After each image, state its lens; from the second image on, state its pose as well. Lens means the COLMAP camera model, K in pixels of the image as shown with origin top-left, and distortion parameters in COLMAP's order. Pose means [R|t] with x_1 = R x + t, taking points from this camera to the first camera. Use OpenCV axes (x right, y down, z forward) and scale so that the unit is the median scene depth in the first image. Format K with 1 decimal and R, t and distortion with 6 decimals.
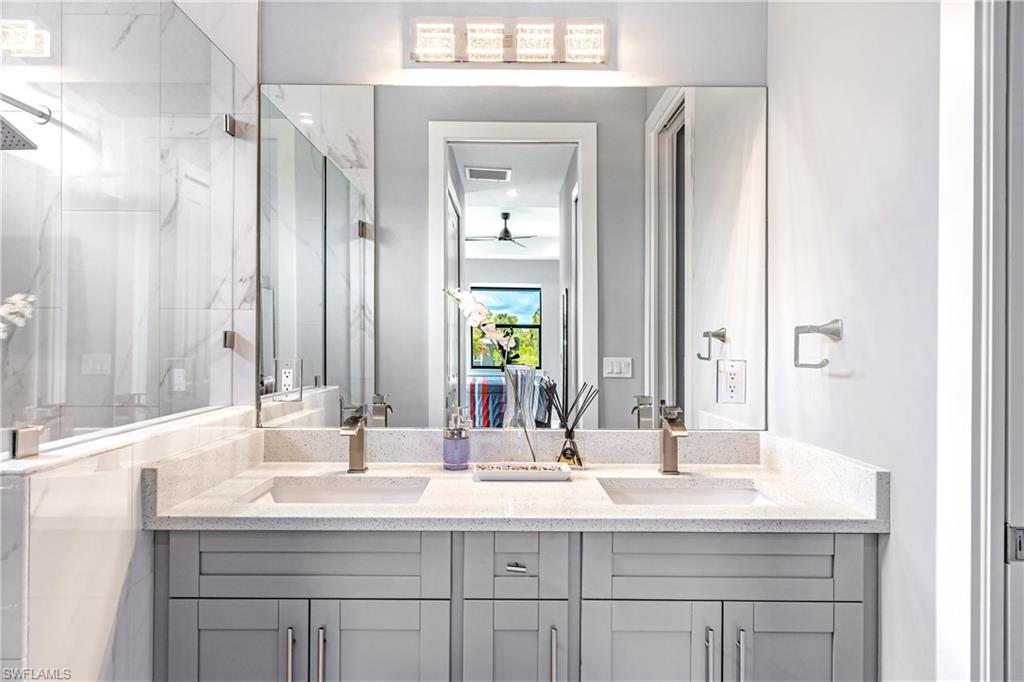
lens RADIAL K [[666.8, 0, 512.0], [0, 666.8, 341.0], [0, 0, 1]] dist [0.008066, 0.002764]
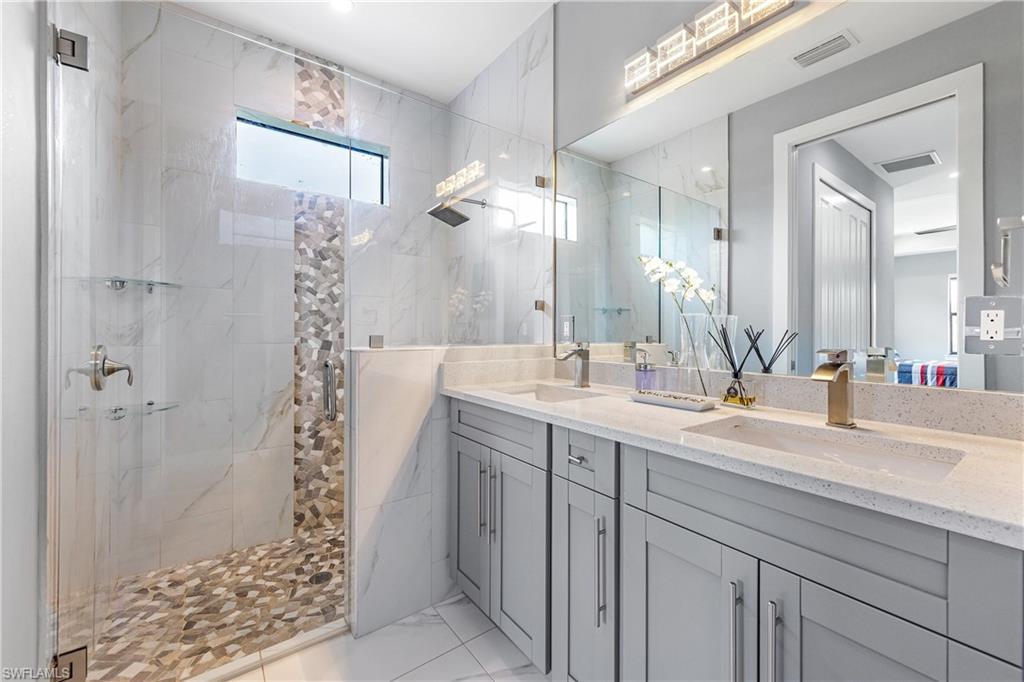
lens RADIAL K [[409.1, 0, 507.9], [0, 409.1, 336.5], [0, 0, 1]] dist [0.007457, 0.000271]
pose [[0.589369, 0.004813, -0.807850, 0.400067], [-0.001189, 0.999986, 0.005091, 0.075545], [0.807863, -0.002040, 0.589366, 0.317813]]
